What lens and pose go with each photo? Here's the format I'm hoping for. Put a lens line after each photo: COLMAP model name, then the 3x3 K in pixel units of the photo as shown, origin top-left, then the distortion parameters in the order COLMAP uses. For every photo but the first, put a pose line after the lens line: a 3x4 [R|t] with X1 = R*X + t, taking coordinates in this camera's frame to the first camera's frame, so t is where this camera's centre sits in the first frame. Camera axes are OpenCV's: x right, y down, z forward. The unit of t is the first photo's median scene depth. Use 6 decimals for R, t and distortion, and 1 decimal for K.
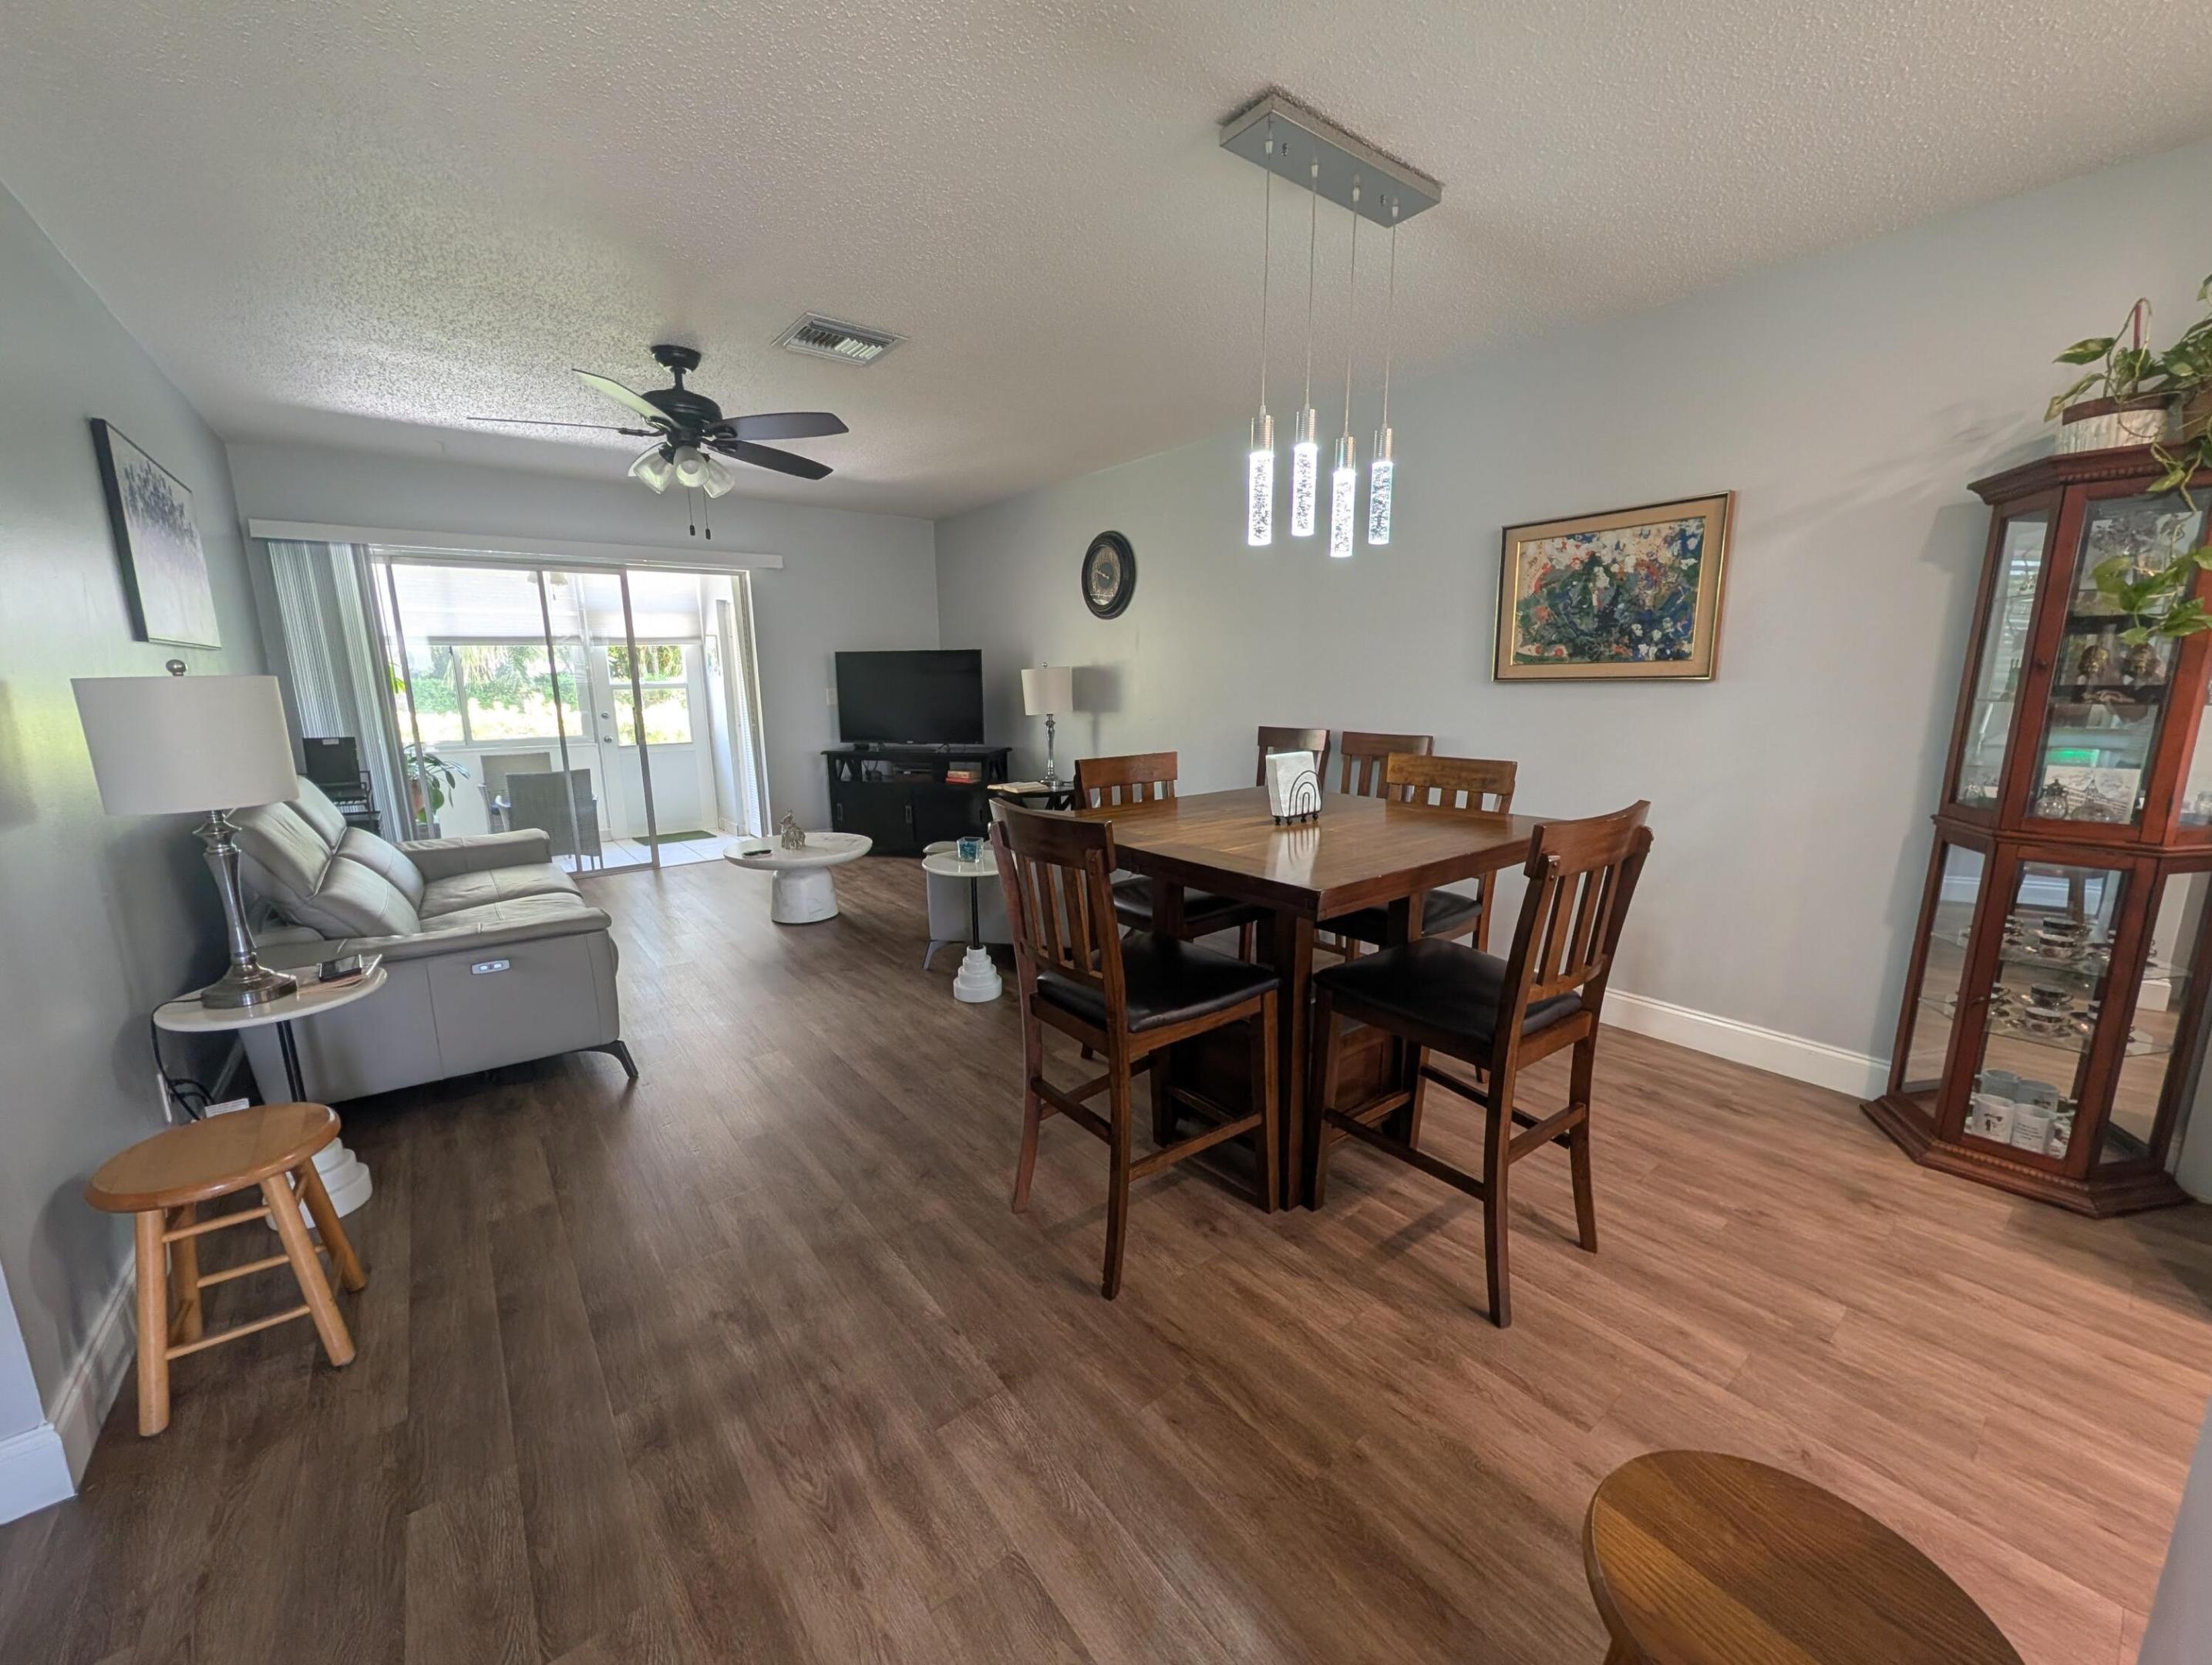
lens RADIAL K [[857.2, 0, 1108.4], [0, 857.2, 835.8], [0, 0, 1]] dist [0.002006, 0.000257]
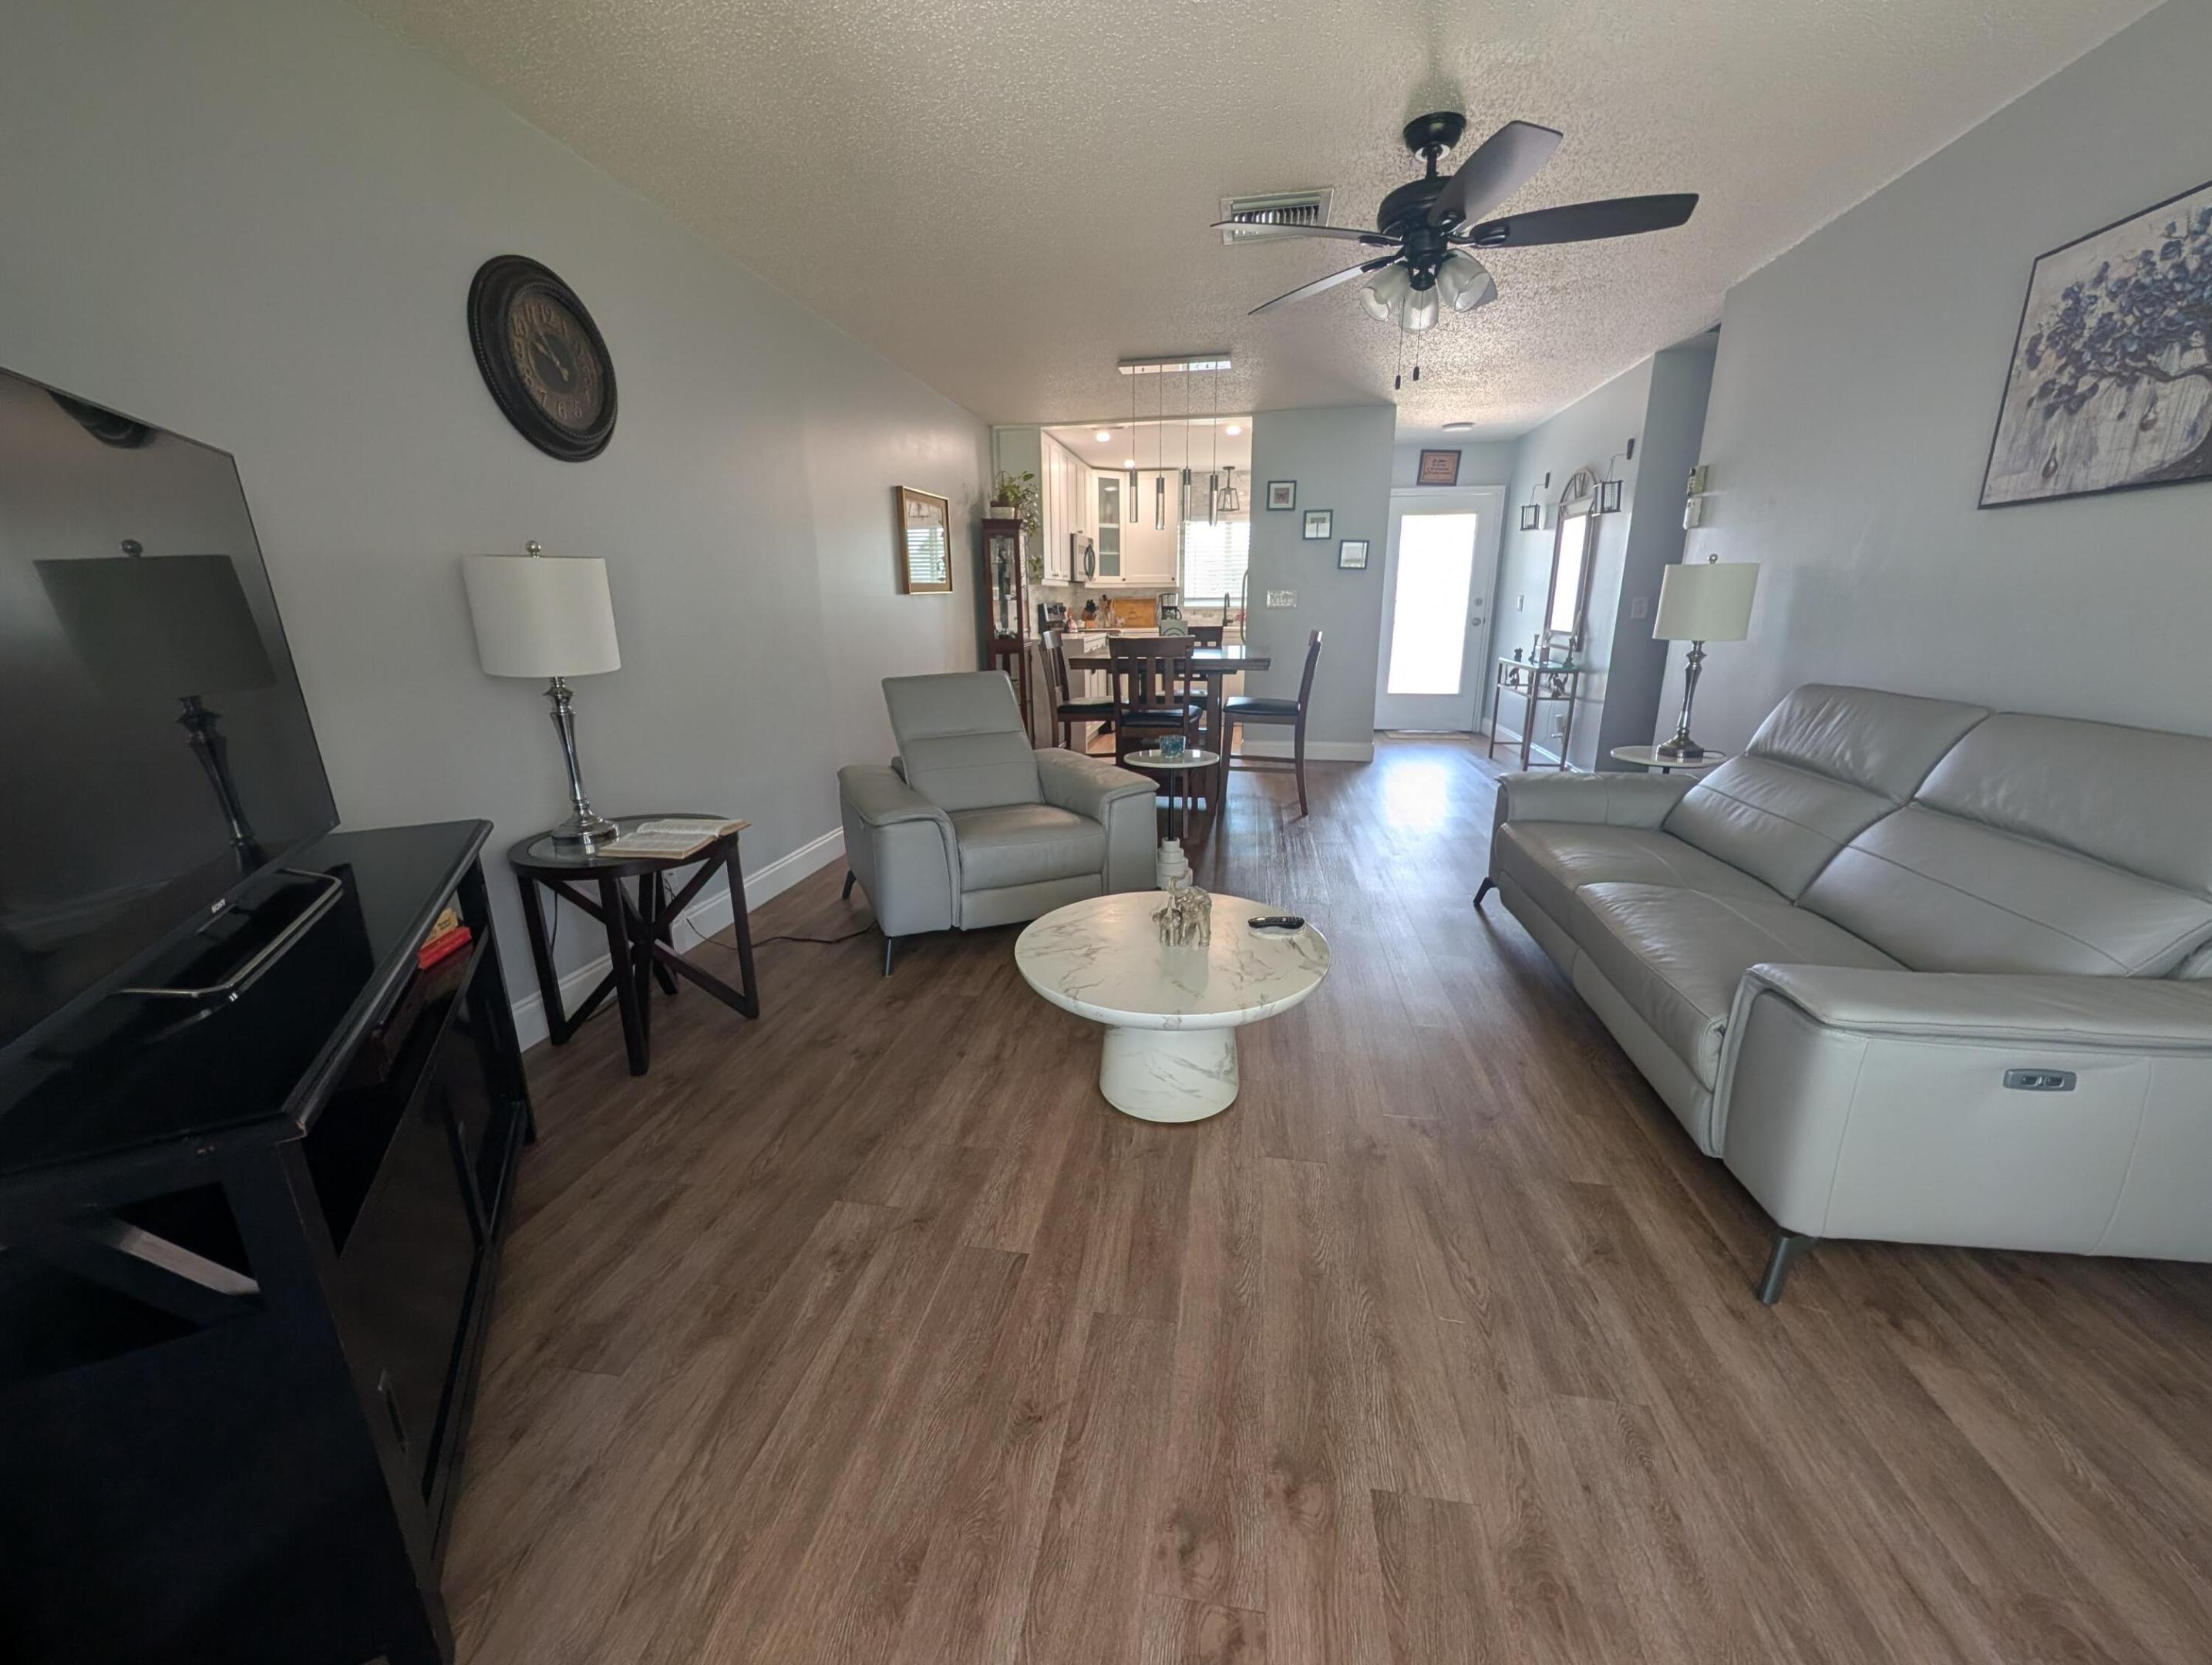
lens RADIAL K [[848.2, 0, 1106.9], [0, 848.2, 835.4], [0, 0, 1]] dist [0.000719, 0.000089]
pose [[-0.669801, -0.183182, 0.719591, -0.643369], [0.157527, 0.911980, 0.378785, -0.213430], [-0.725639, 0.367066, -0.581989, 1.252307]]
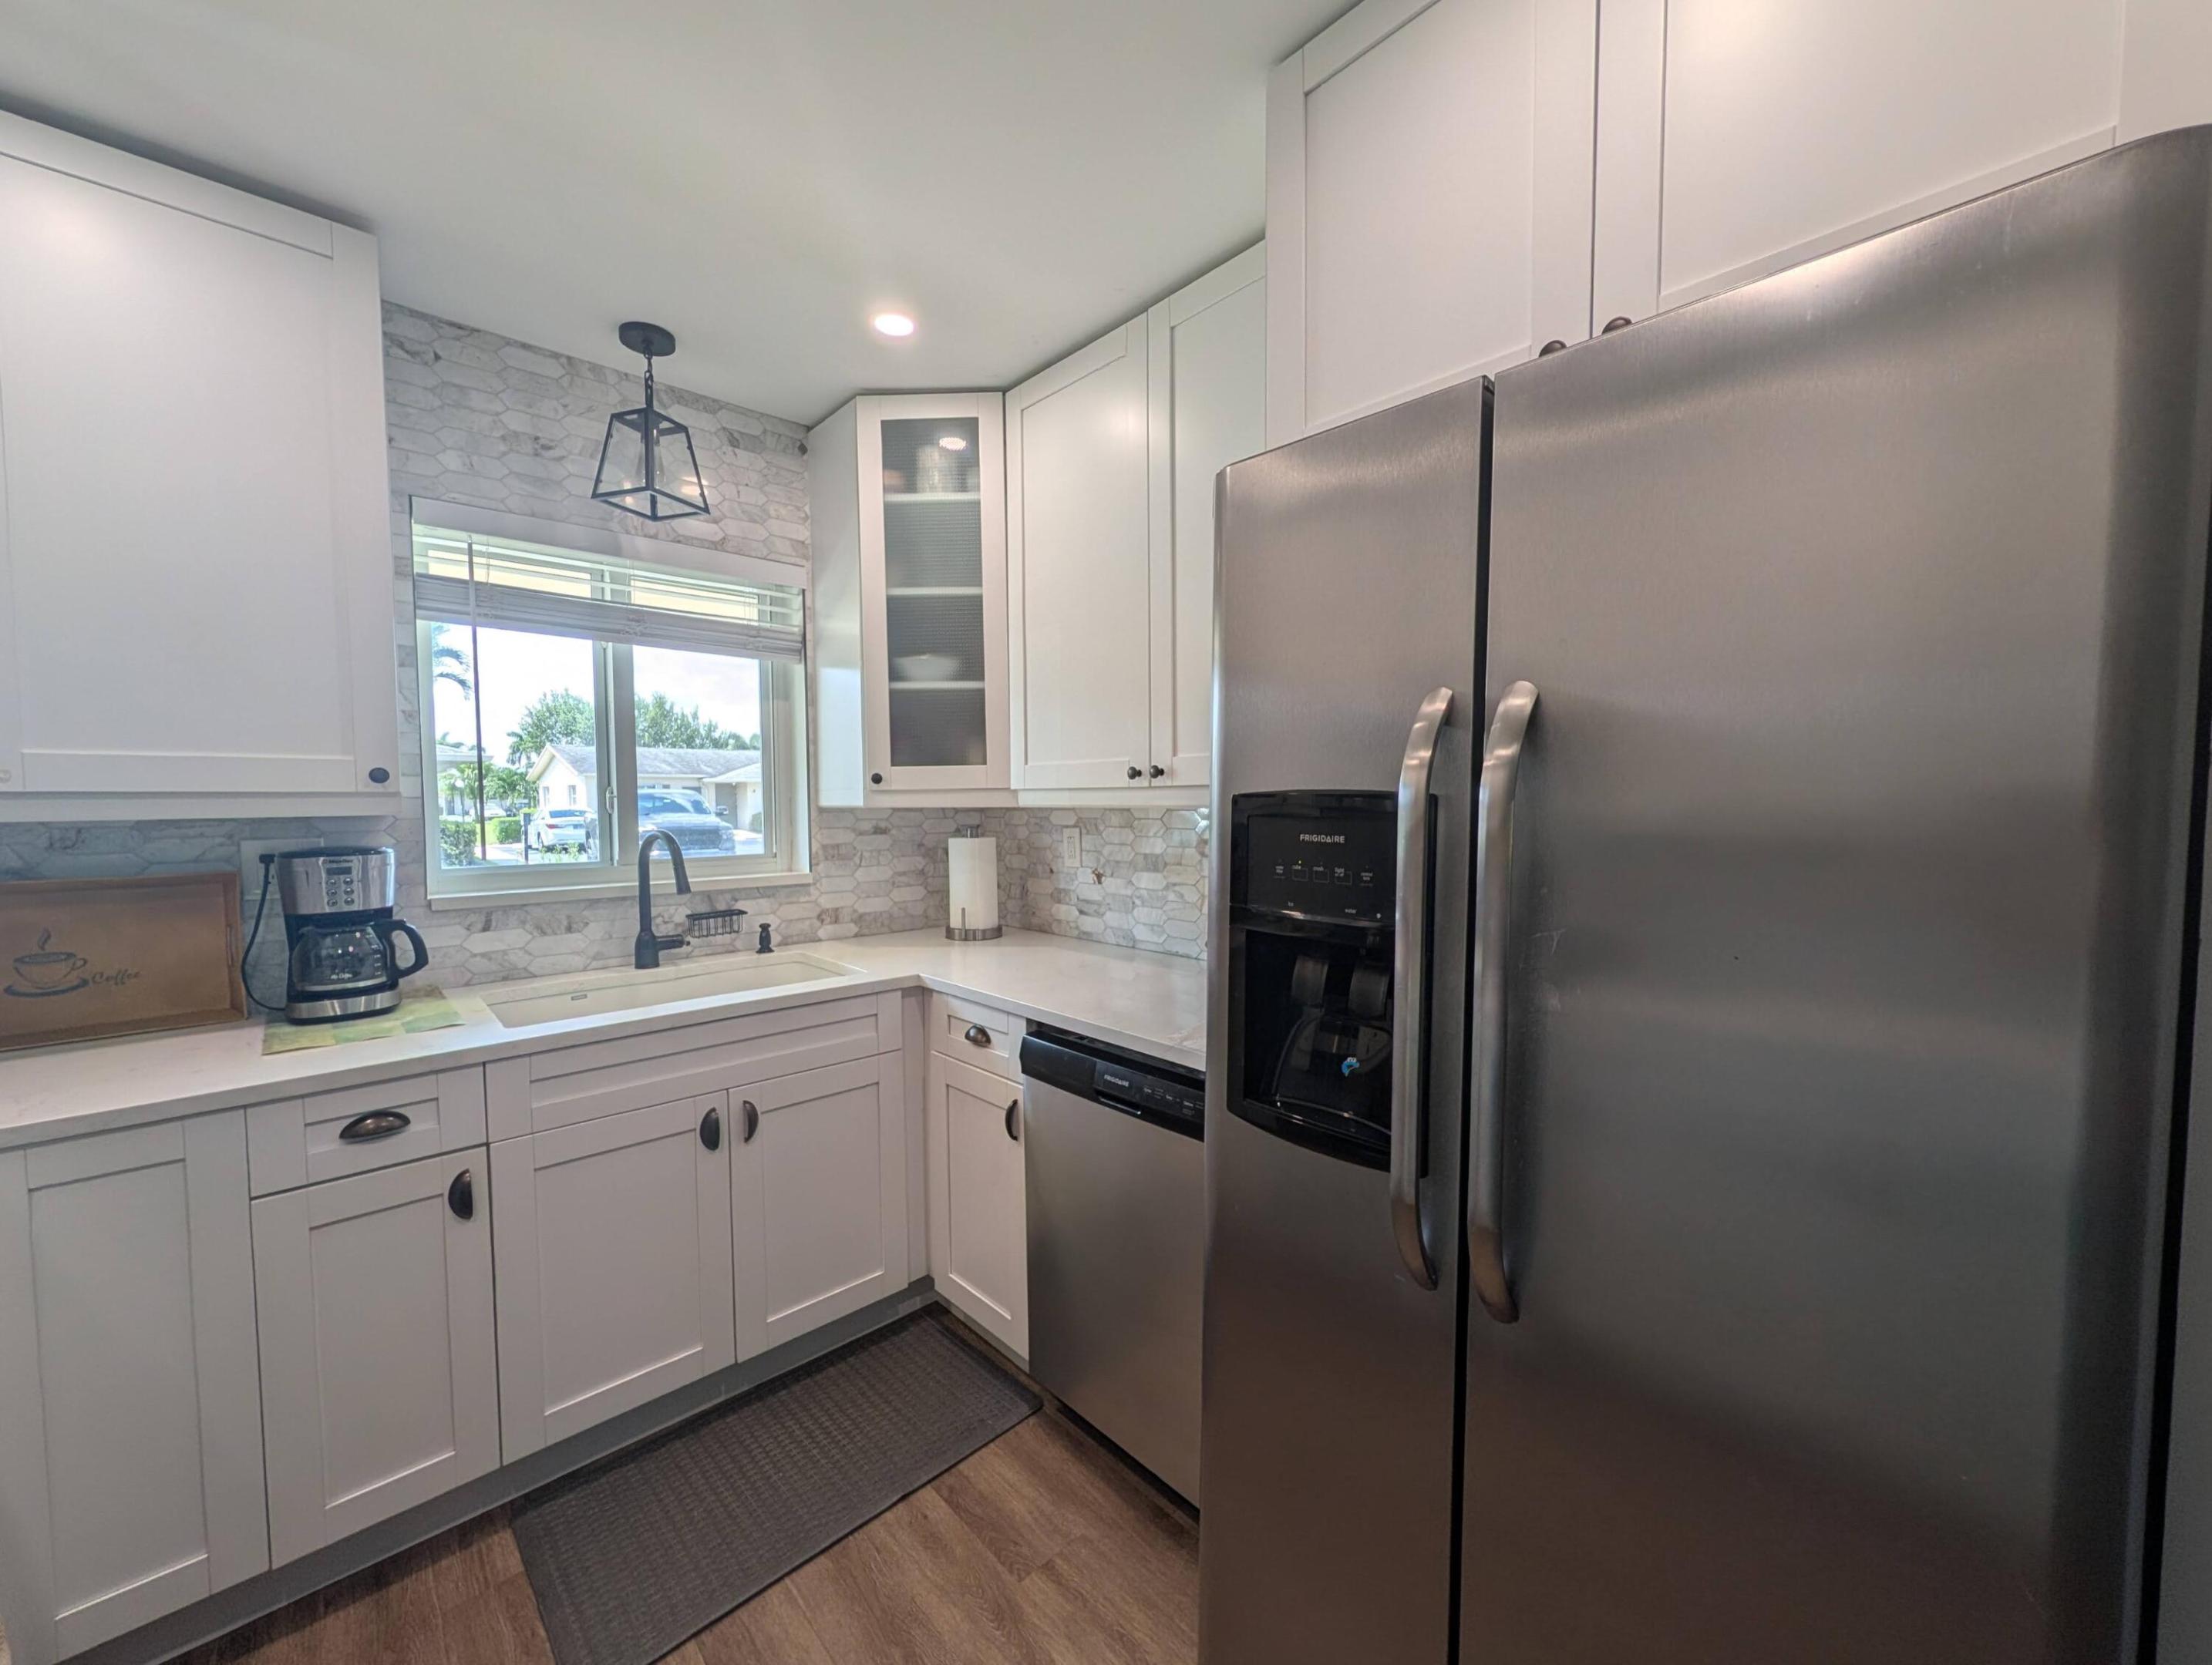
lens RADIAL K [[853.0, 0, 1107.7], [0, 853.0, 834.5], [0, 0, 1]] dist [0.000633, 0.000267]
pose [[-0.996543, 0.021238, -0.080321, 0.430480], [0.001497, 0.971207, 0.238232, -0.059039], [0.083068, 0.237289, -0.967881, 0.227739]]
